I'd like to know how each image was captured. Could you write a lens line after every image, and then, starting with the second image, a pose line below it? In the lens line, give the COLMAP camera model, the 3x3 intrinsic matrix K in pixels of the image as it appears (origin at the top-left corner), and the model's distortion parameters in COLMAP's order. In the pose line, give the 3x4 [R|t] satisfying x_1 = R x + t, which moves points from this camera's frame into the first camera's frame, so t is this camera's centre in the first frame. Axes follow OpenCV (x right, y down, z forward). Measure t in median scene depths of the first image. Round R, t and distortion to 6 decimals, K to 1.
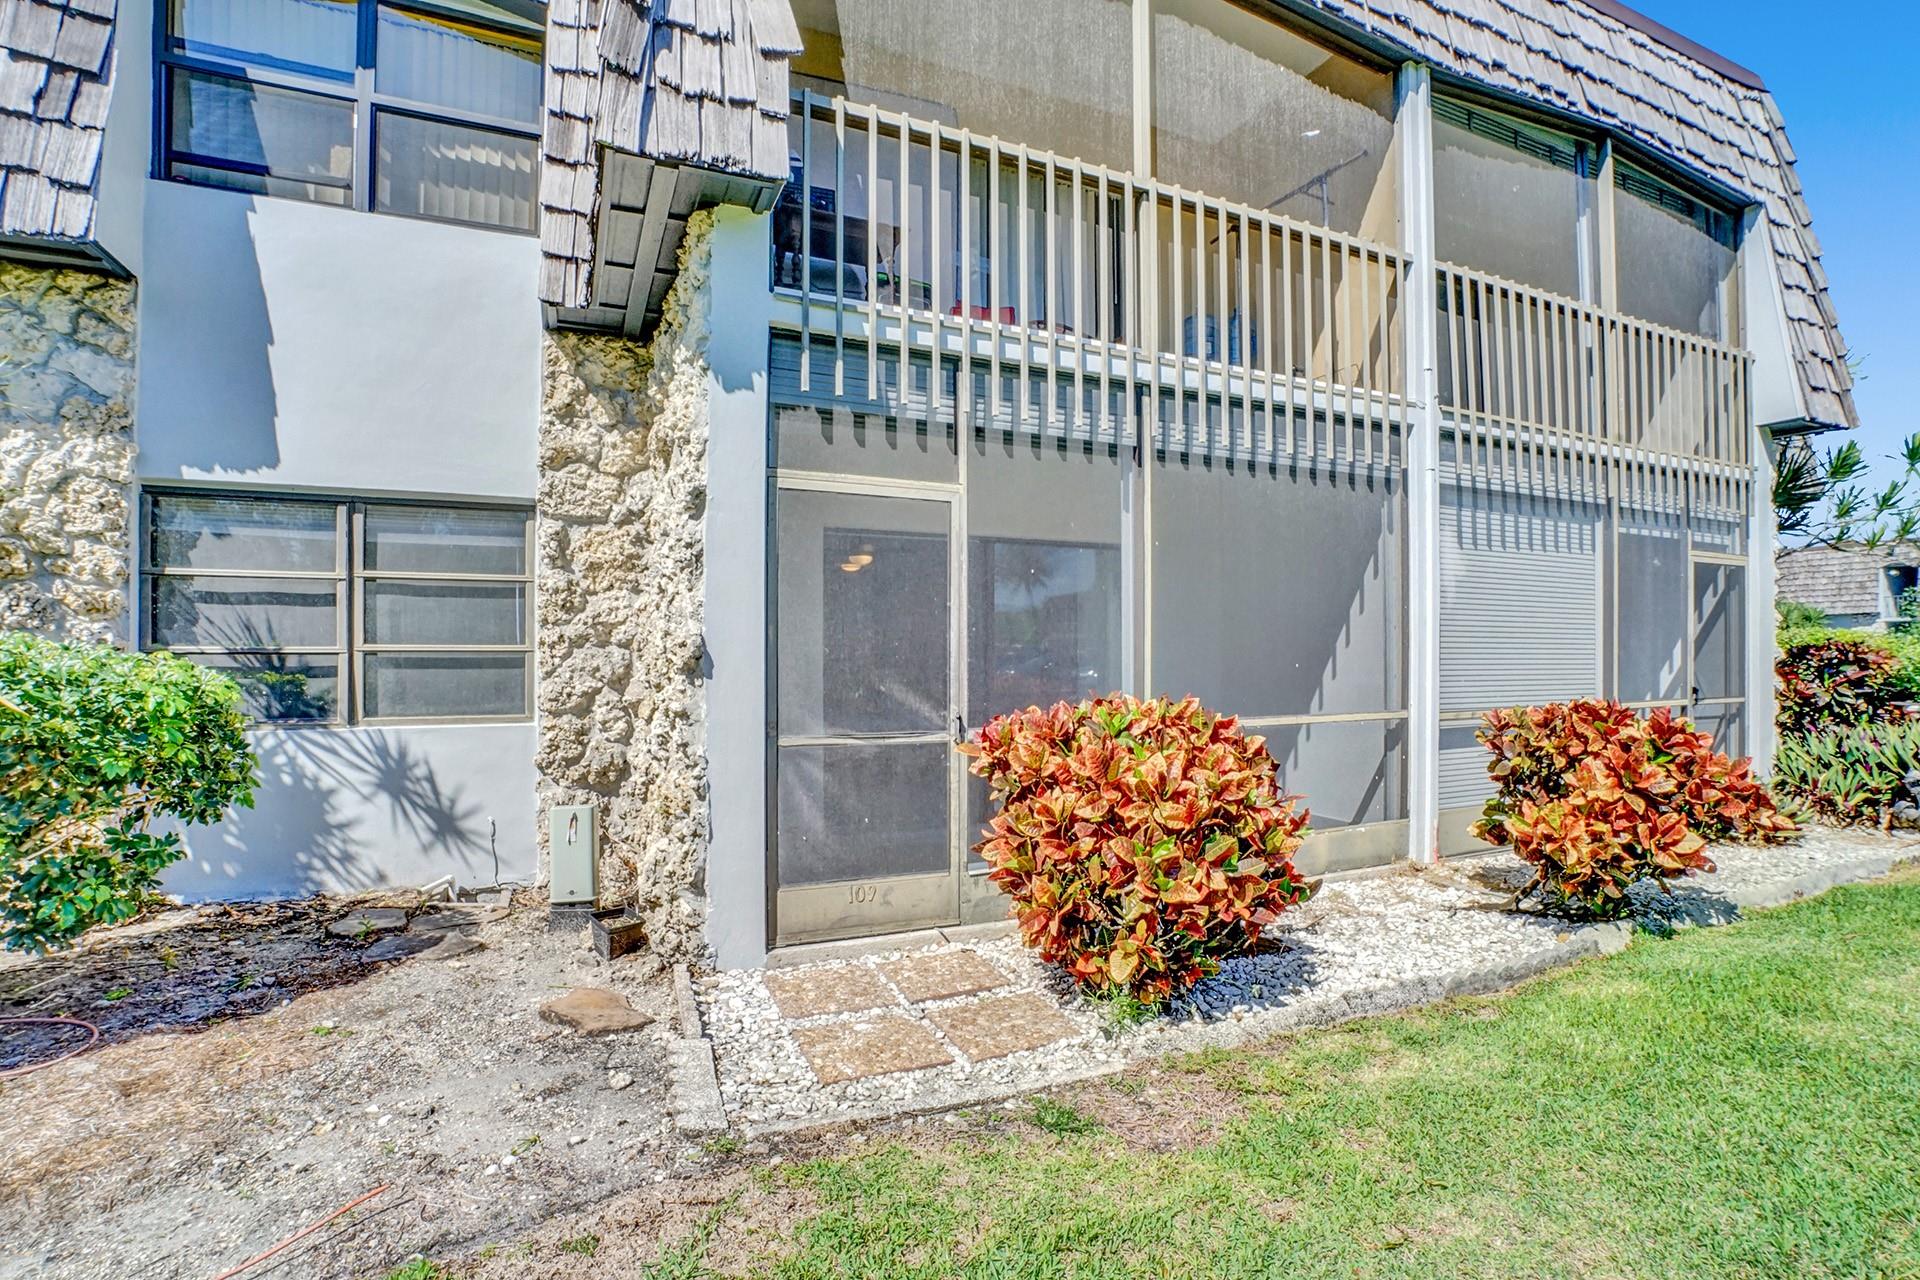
lens RADIAL K [[906.8, 0, 957.5], [0, 906.8, 652.3], [0, 0, 1]] dist [-0.056752, 0.019299]
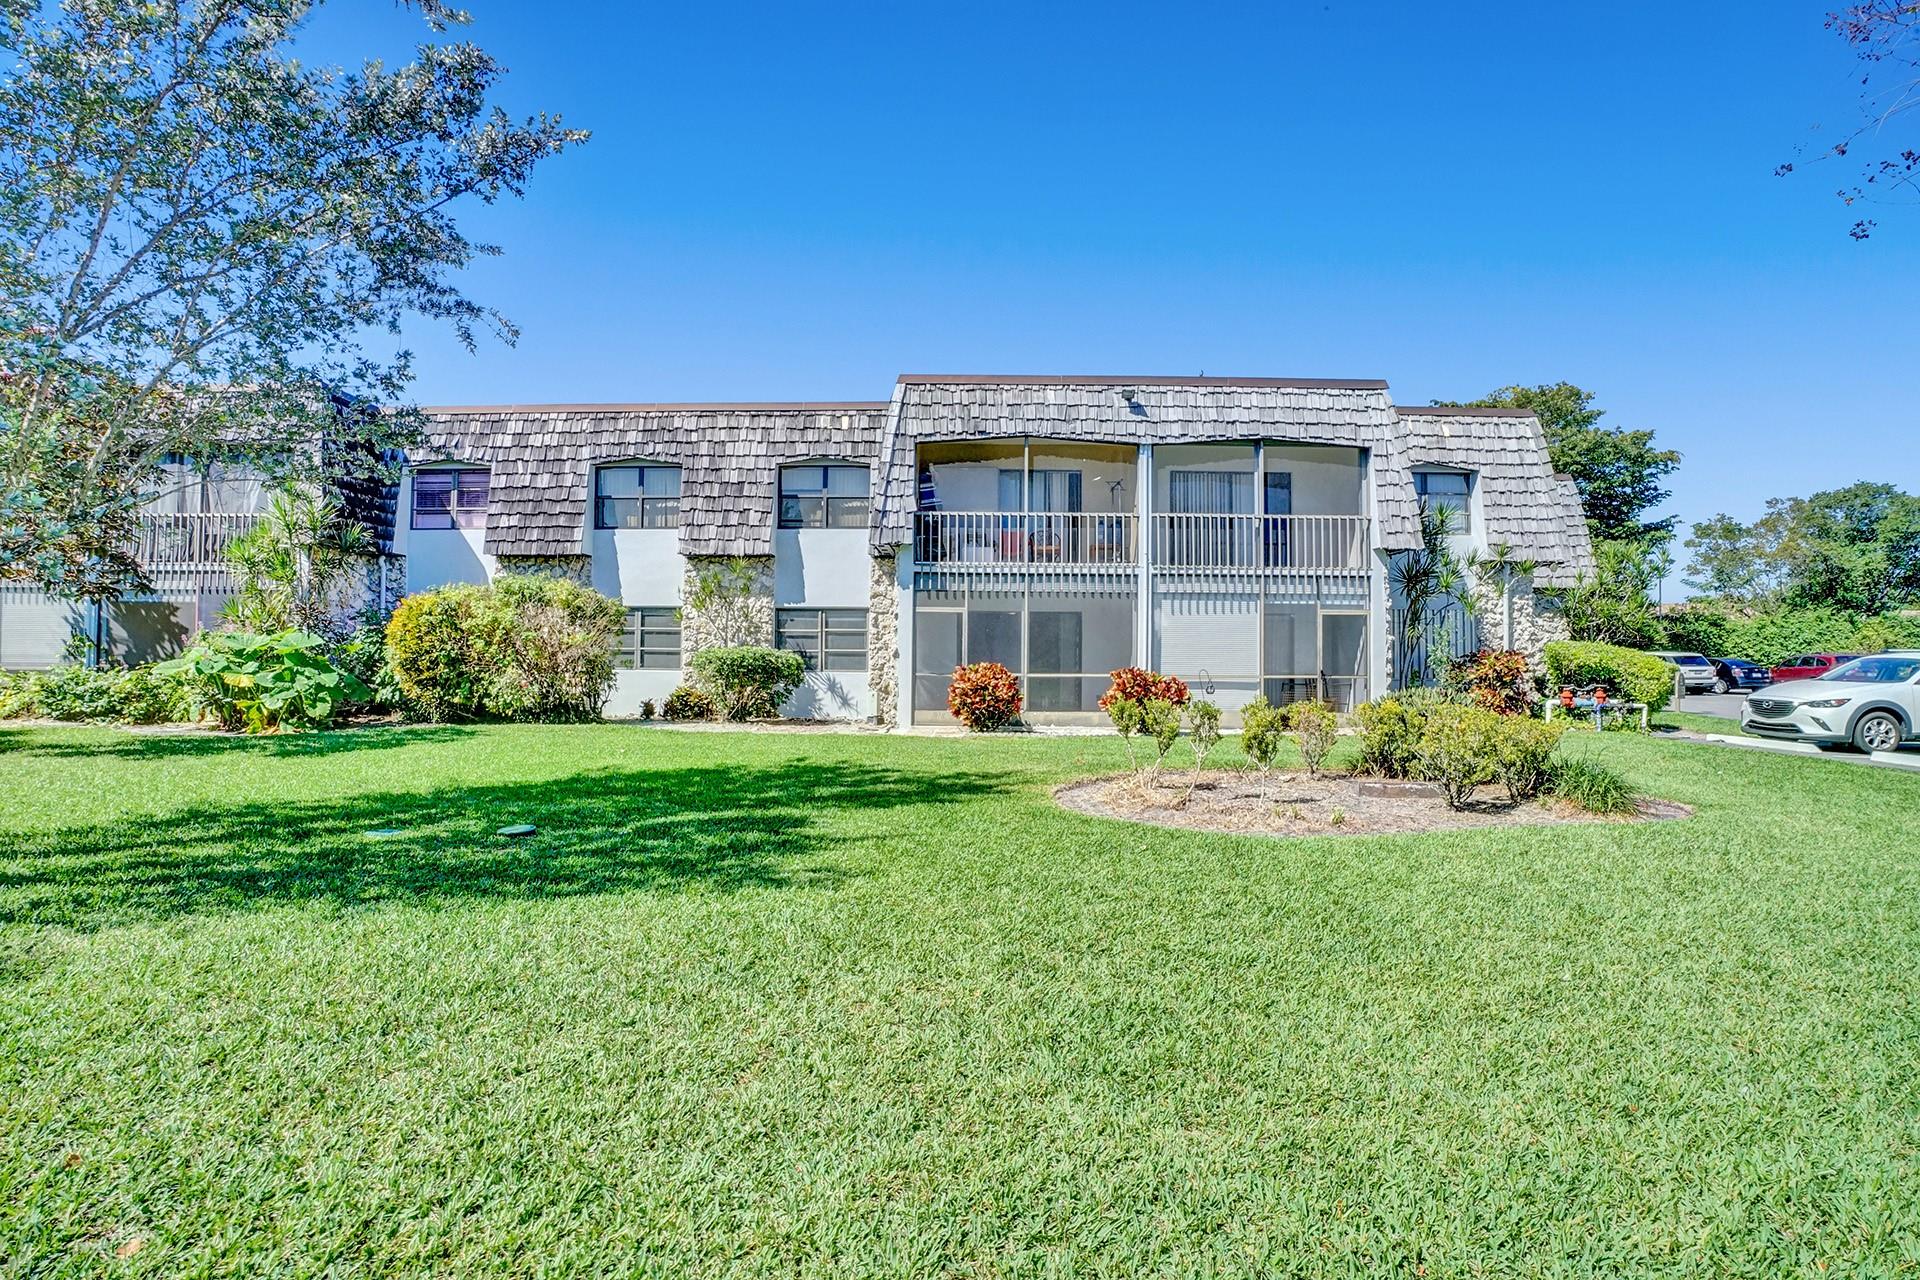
lens RADIAL K [[919.9, 0, 953.5], [0, 919.9, 637.0], [0, 0, 1]] dist [-0.082599, 0.040589]
pose [[0.908624, -0.001602, -0.417612, 1.429012], [-0.005722, 0.999851, -0.016283, -0.002492], [0.417576, 0.017185, 0.908480, -2.277588]]
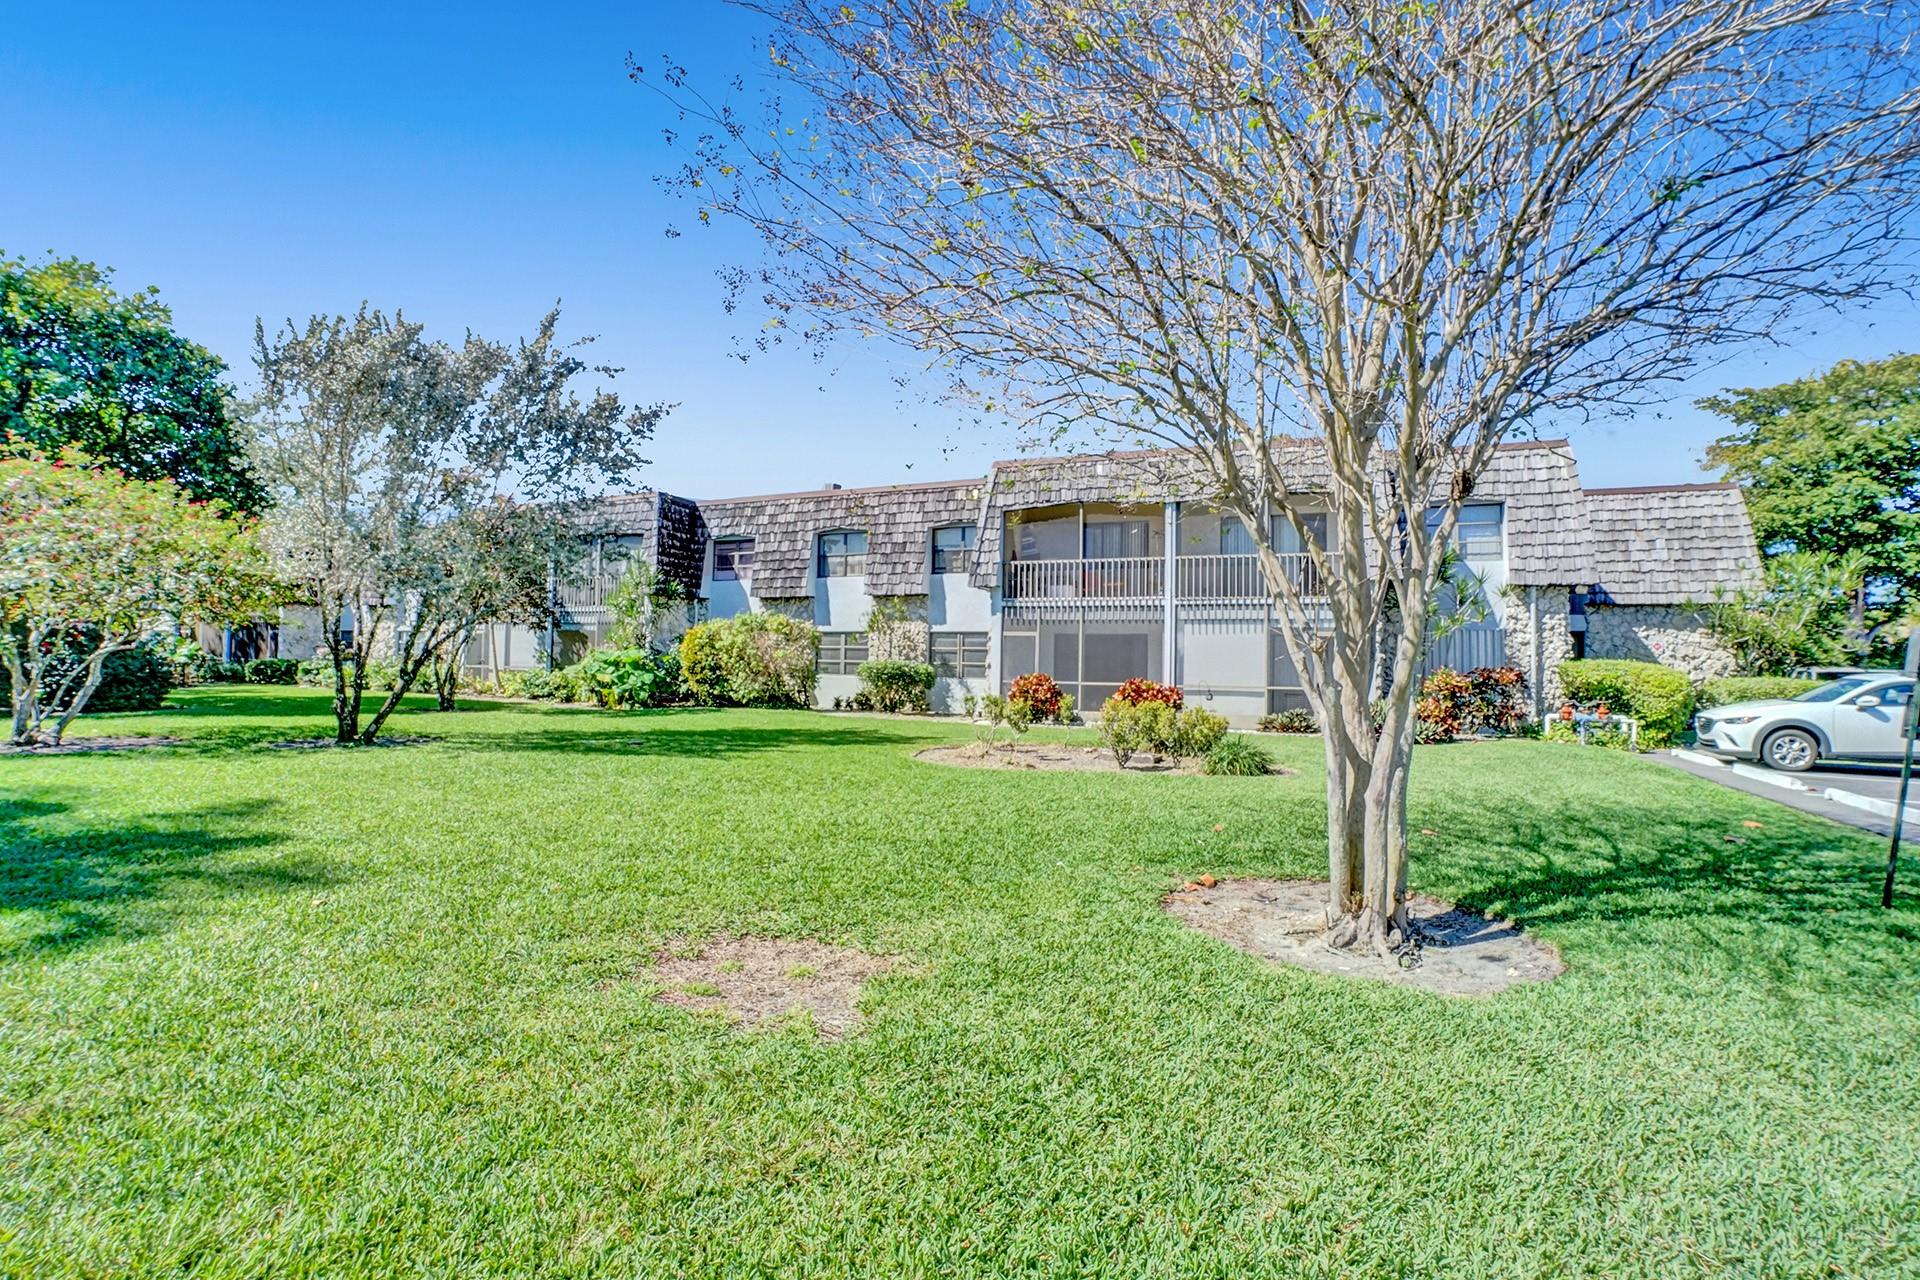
lens RADIAL K [[919.9, 0, 953.5], [0, 919.9, 637.0], [0, 0, 1]] dist [-0.082599, 0.040589]
pose [[0.659715, -0.009706, -0.751453, 3.261590], [-0.013542, 0.999601, -0.024800, -0.023821], [0.751394, 0.026537, 0.659320, -2.503173]]
